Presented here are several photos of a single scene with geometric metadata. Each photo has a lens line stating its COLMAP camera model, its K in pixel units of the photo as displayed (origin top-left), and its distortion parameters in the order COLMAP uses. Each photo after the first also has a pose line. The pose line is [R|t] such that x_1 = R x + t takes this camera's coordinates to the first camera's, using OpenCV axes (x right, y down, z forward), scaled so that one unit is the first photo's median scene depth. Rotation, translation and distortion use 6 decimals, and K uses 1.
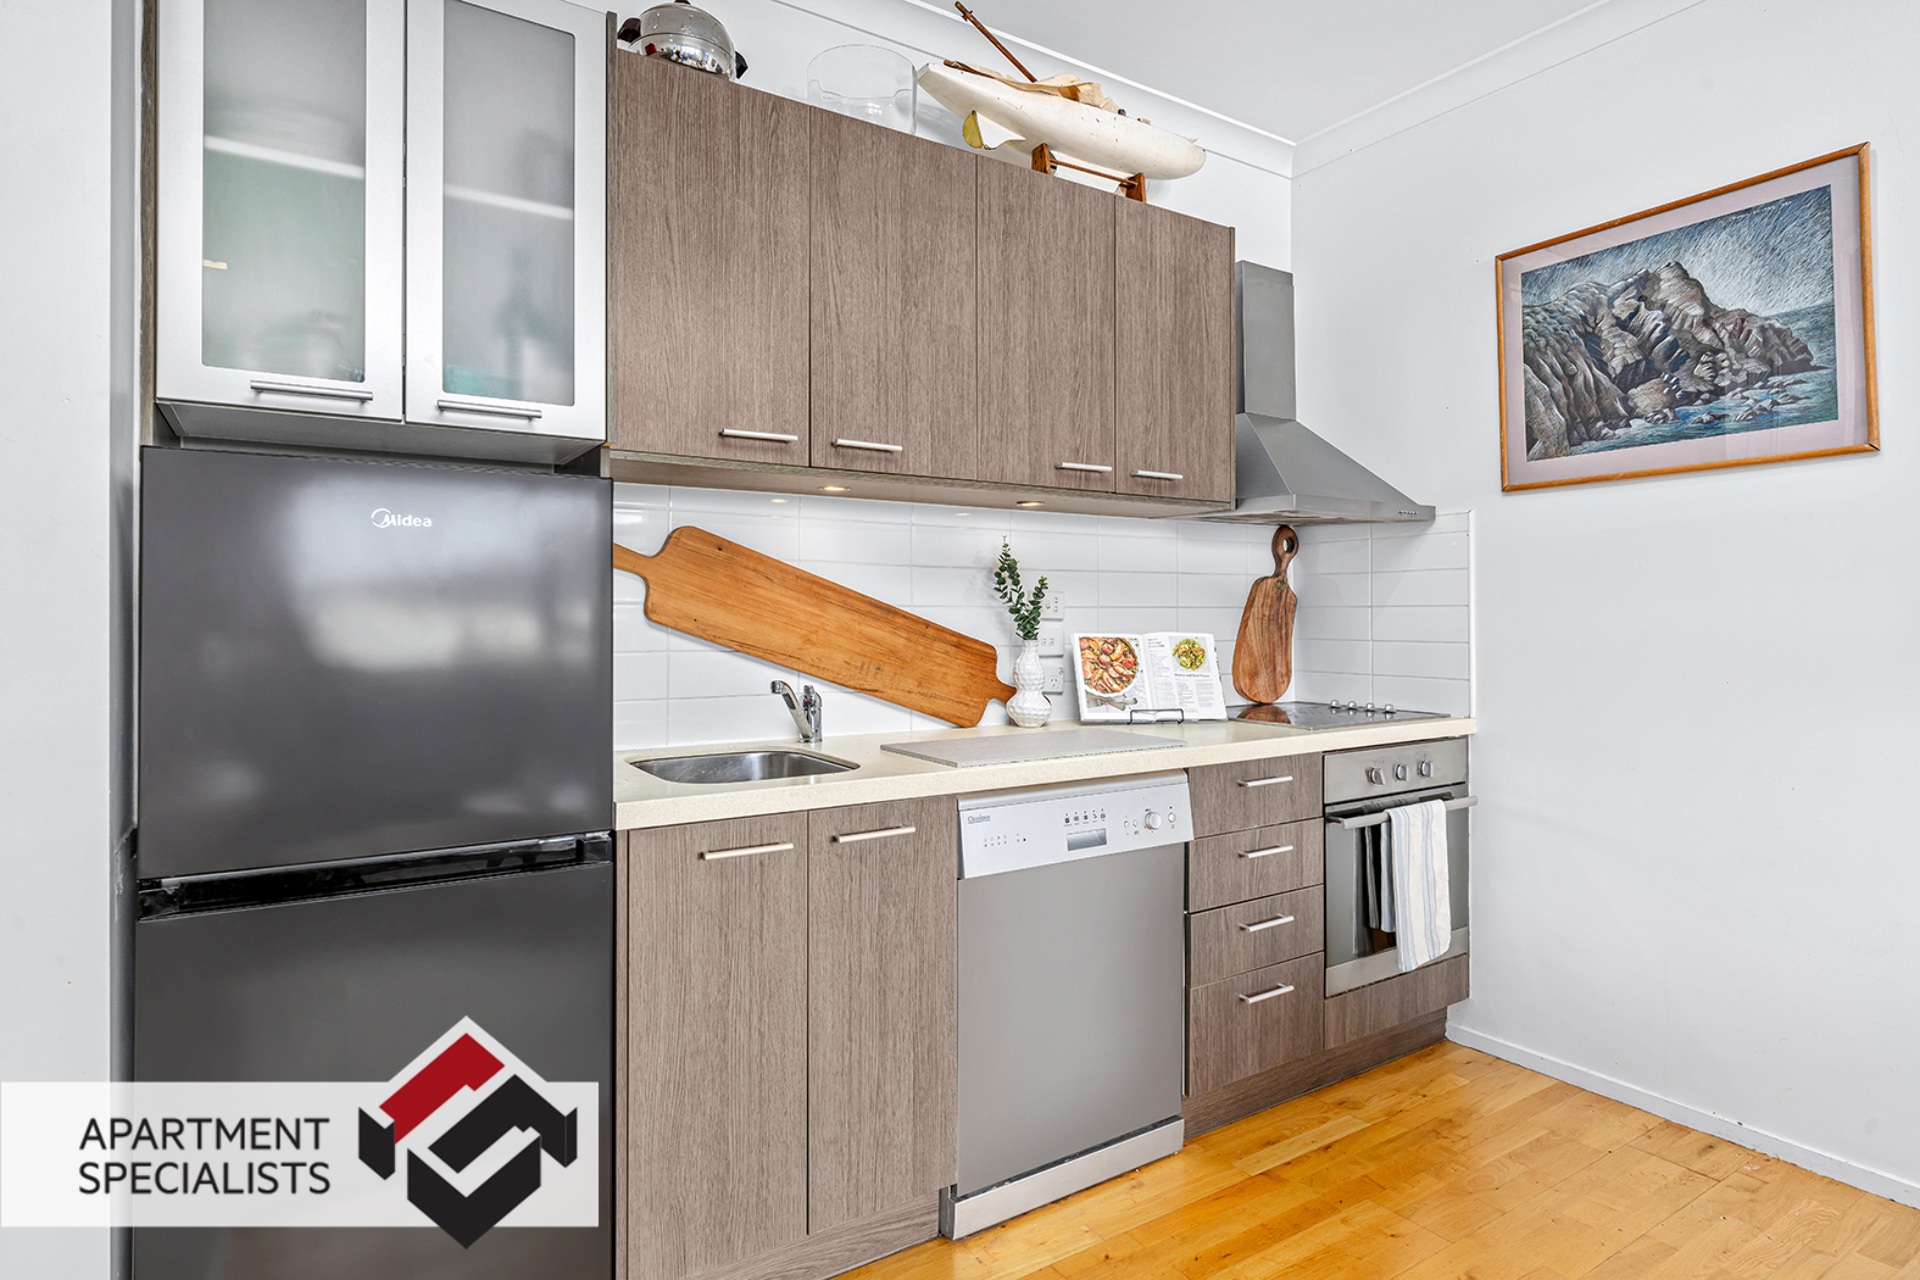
lens RADIAL K [[1018.9, 0, 962.9], [0, 1018.9, 608.8], [0, 0, 1]] dist [0.004817, 0.000646]
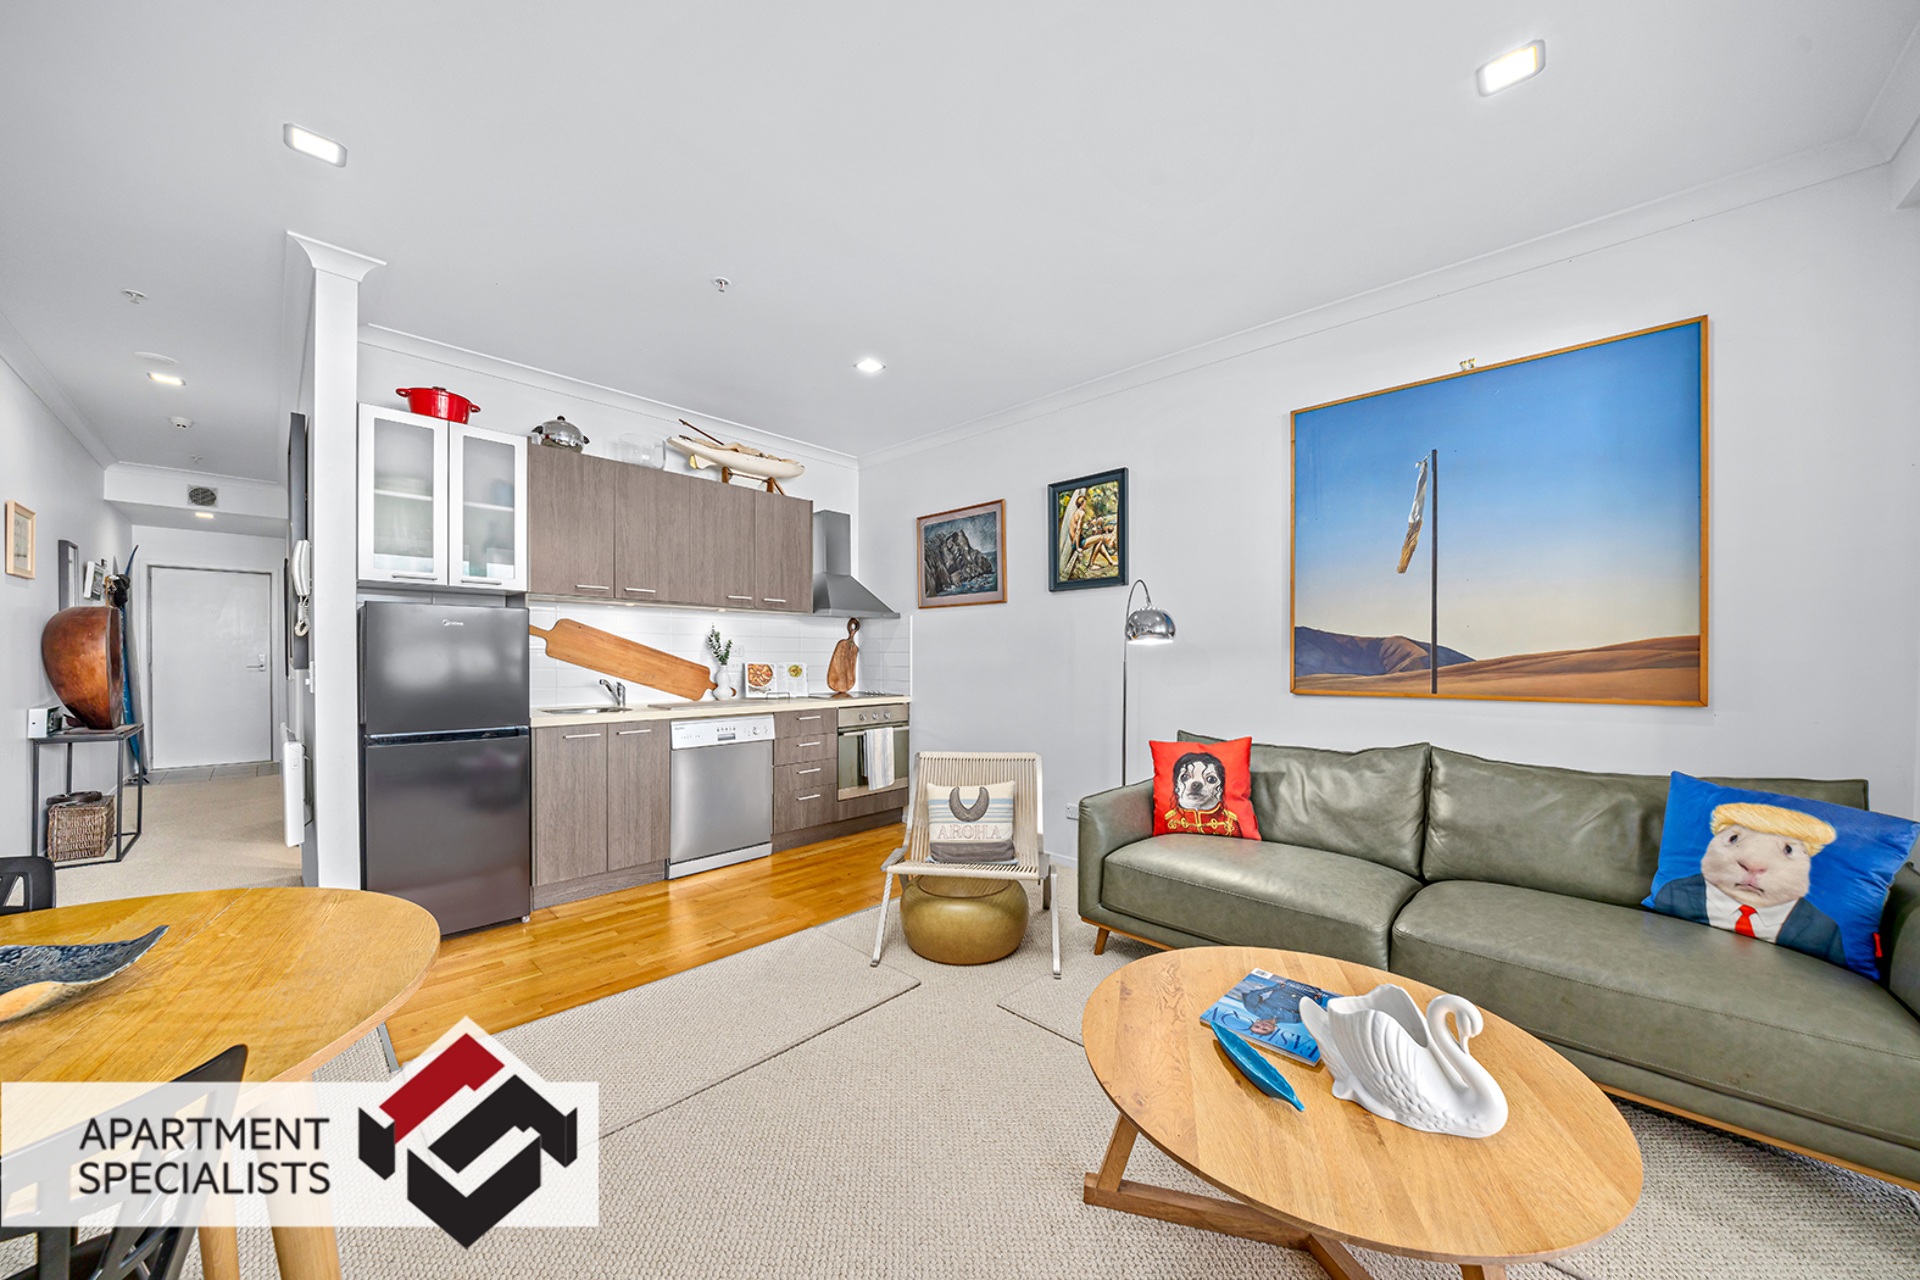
lens RADIAL K [[648.7, 0, 960.3], [0, 648.7, 662.7], [0, 0, 1]] dist [-0.000849, -0.000213]
pose [[0.970897, 0.004612, 0.239453, 0.272850], [-0.008846, 0.999823, 0.016609, -0.006354], [-0.239334, -0.018244, 0.970766, -0.731155]]
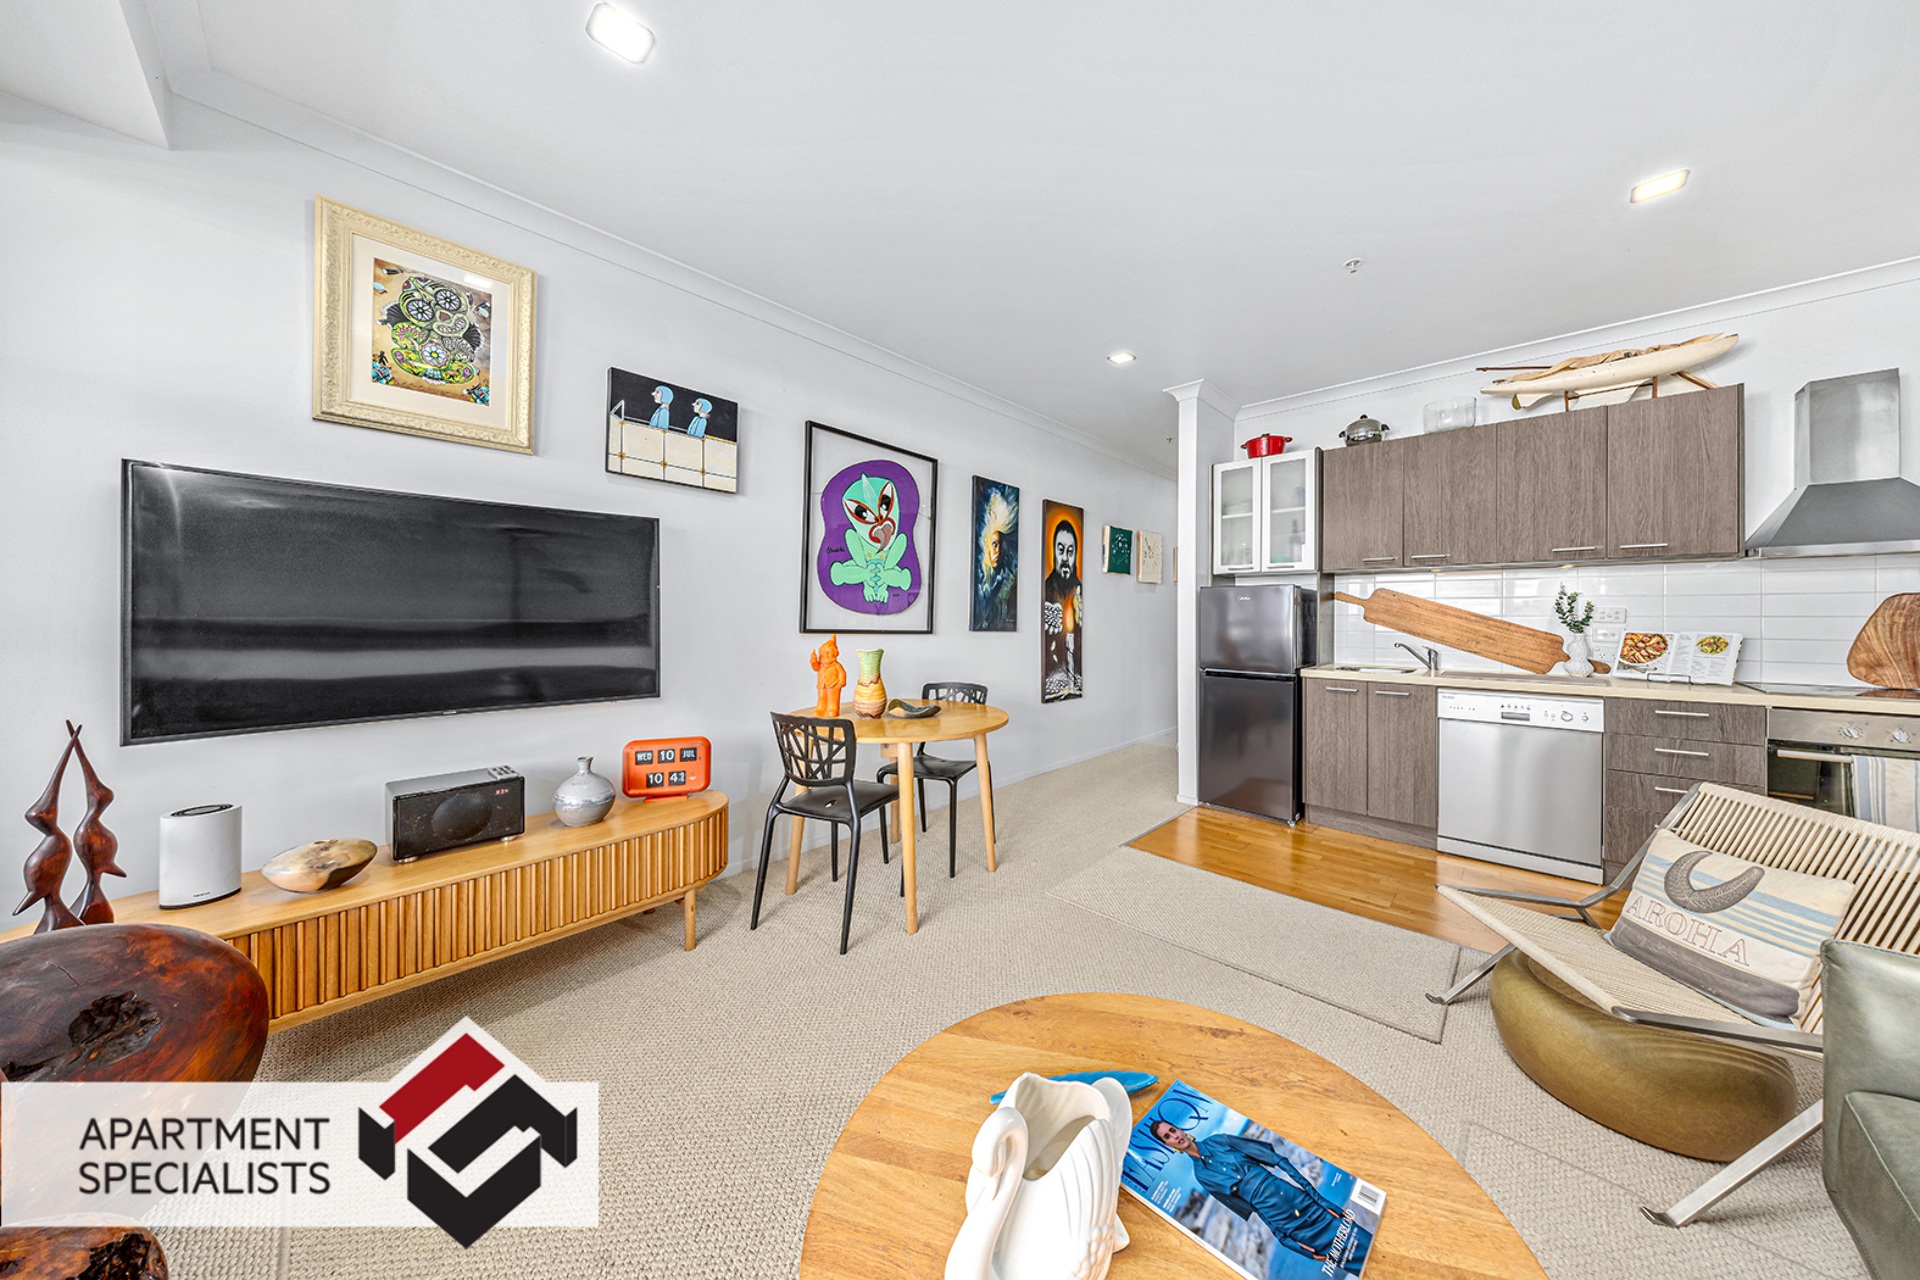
lens RADIAL K [[600.3, 0, 977.4], [0, 600.3, 618.8], [0, 0, 1]] dist [-0.017540, -0.000112]
pose [[0.246878, 0.006809, -0.969023, 0.986168], [0.002931, 0.999965, 0.007773, -0.010536], [0.969042, -0.004759, 0.246850, -0.464861]]
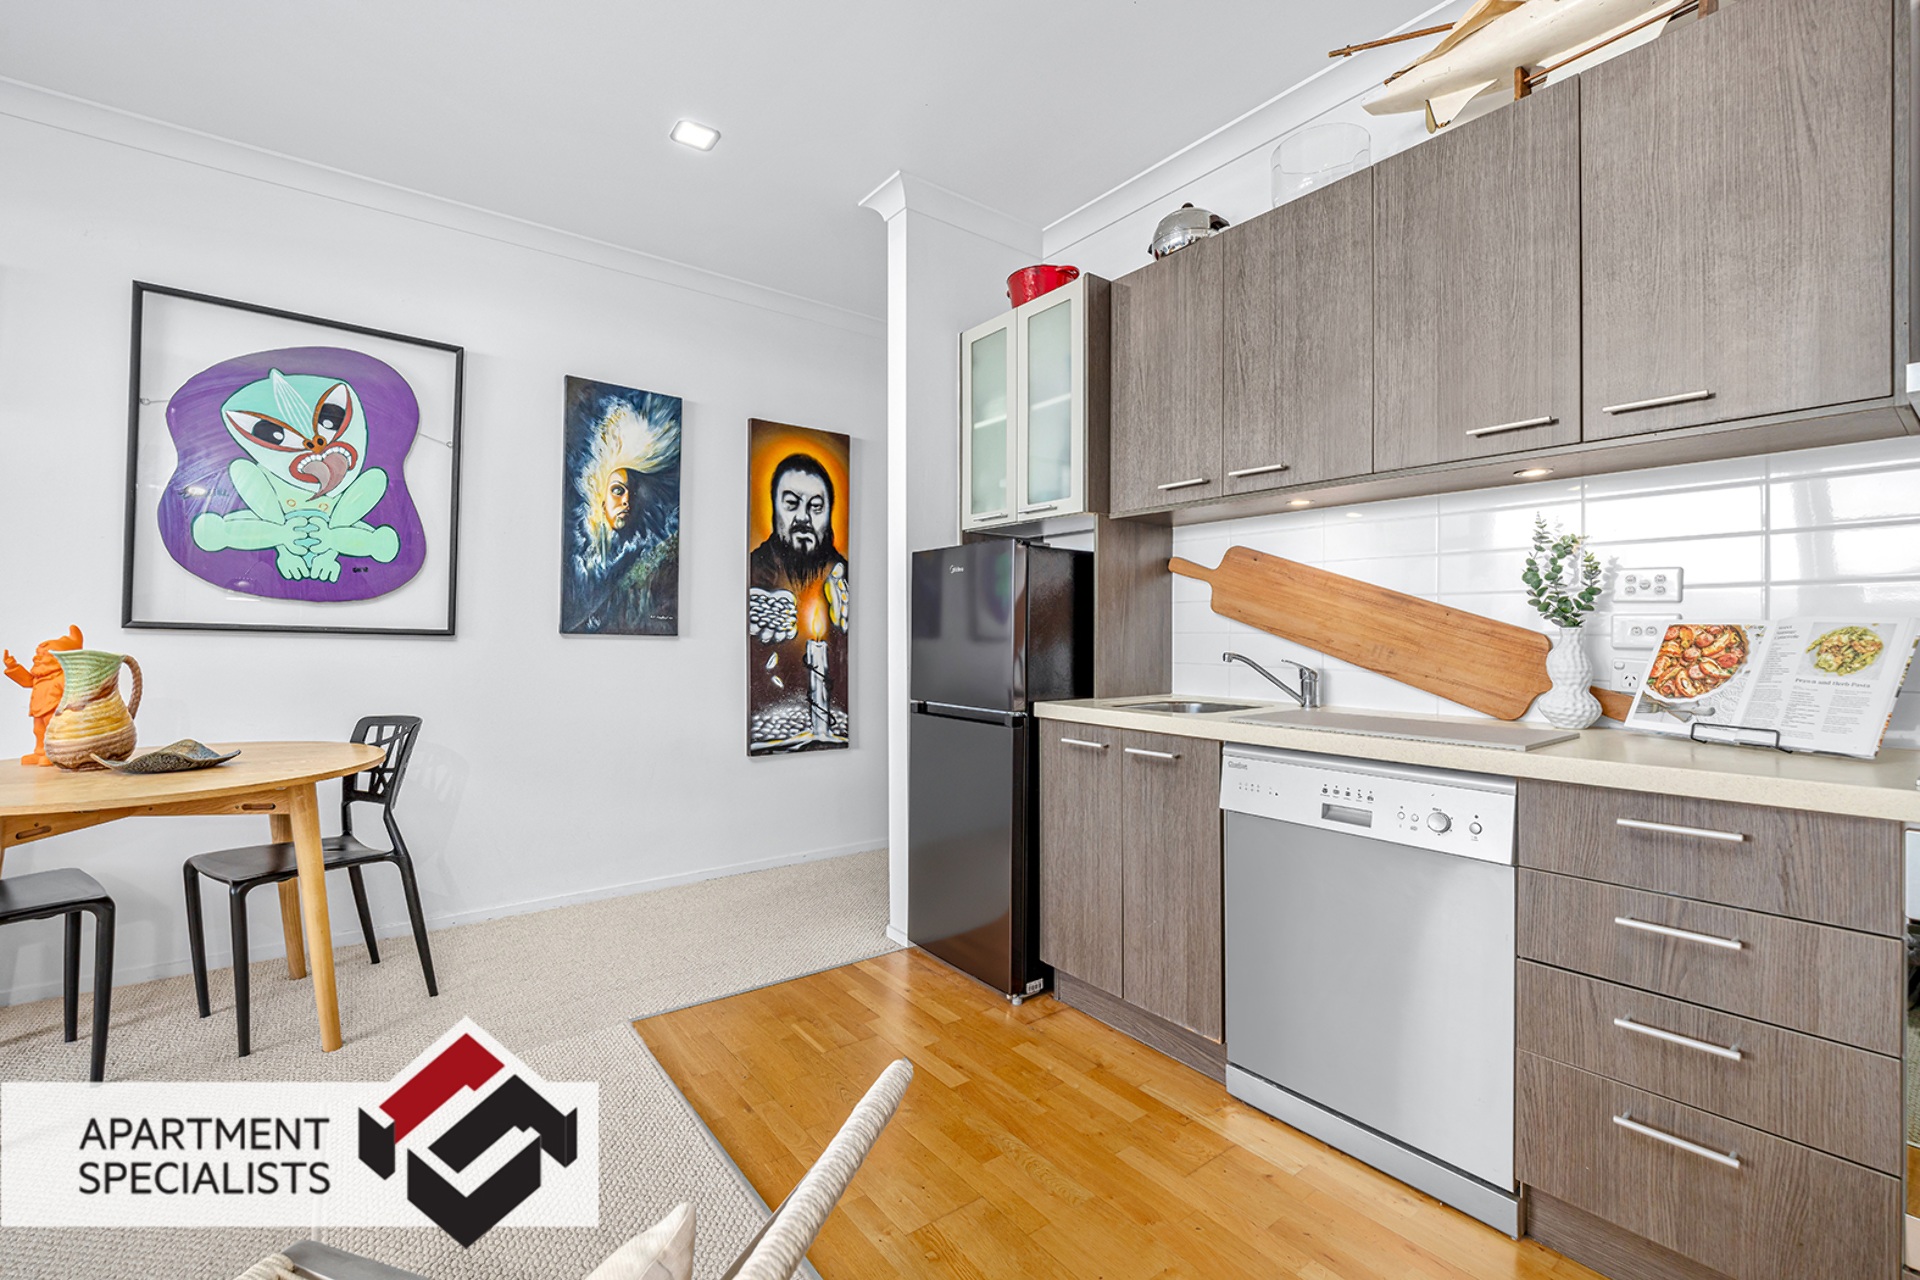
lens RADIAL K [[815.8, 0, 953.9], [0, 815.8, 642.7], [0, 0, 1]] dist [-0.015590, 0.000293]
pose [[0.075987, 0.012250, -0.997034, 0.784296], [0.002873, 0.999918, 0.012504, 0.037202], [0.997105, -0.003815, 0.075946, 0.476615]]
